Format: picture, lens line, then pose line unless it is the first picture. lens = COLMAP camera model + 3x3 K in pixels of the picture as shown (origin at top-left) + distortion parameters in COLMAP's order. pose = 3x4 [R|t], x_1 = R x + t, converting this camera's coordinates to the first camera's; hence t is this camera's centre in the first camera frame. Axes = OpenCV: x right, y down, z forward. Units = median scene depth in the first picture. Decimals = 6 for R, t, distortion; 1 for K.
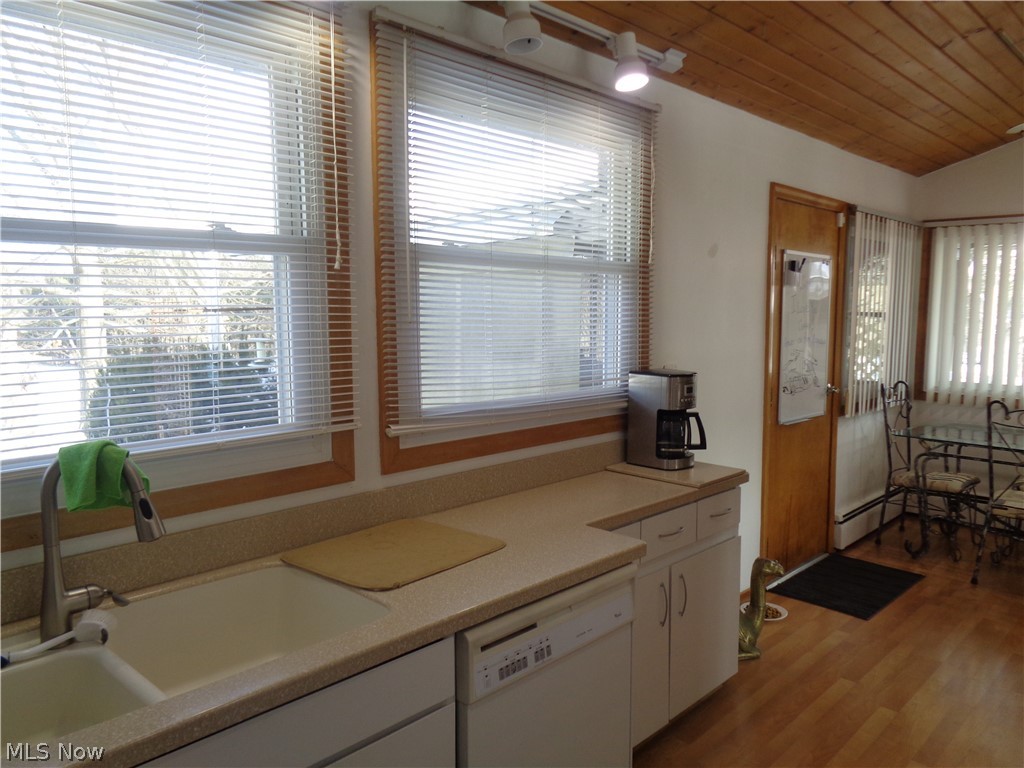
lens RADIAL K [[763.9, 0, 511.6], [0, 763.9, 383.7], [0, 0, 1]] dist [-0.003387, 0.002481]
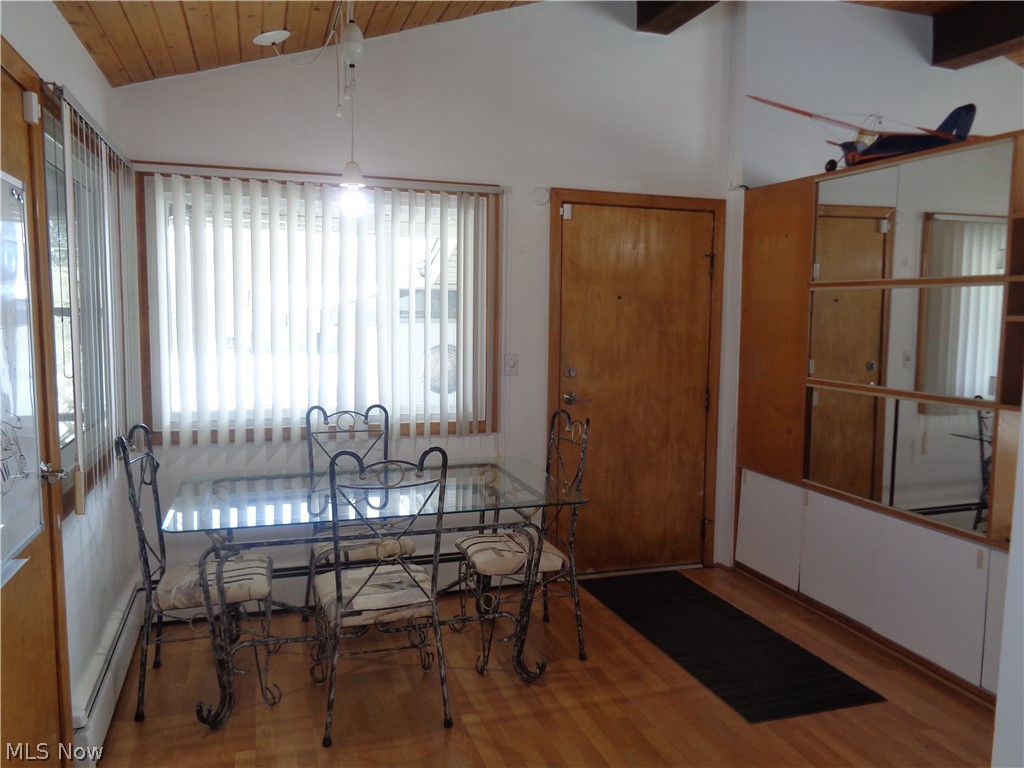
lens RADIAL K [[763.9, 0, 512.5], [0, 763.9, 381.9], [0, 0, 1]] dist [-0.003387, 0.002481]
pose [[0.463429, -0.083271, 0.882213, 0.137674], [0.076457, 0.995620, 0.053812, -0.049643], [-0.882830, 0.042514, 0.467765, 0.507508]]
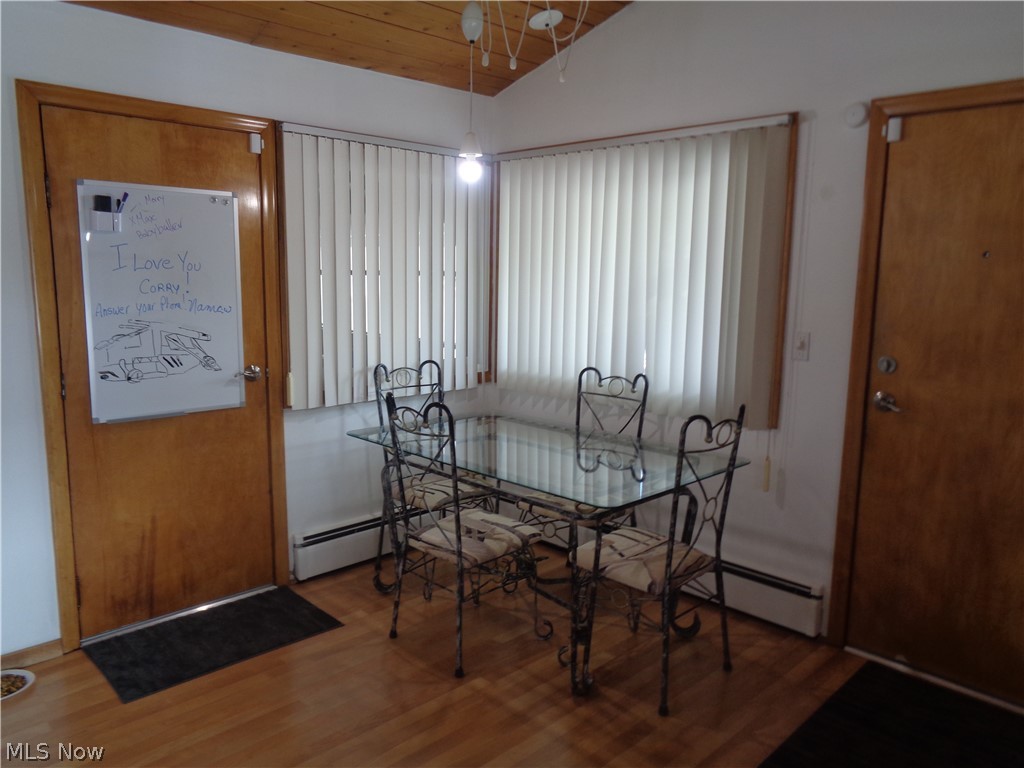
lens RADIAL K [[763.9, 0, 513.0], [0, 763.9, 381.3], [0, 0, 1]] dist [-0.003387, 0.002481]
pose [[0.999822, 0.010658, -0.015595, 0.656726], [-0.009931, 0.998894, 0.045962, -0.020151], [0.016067, -0.045799, 0.998821, 0.246279]]
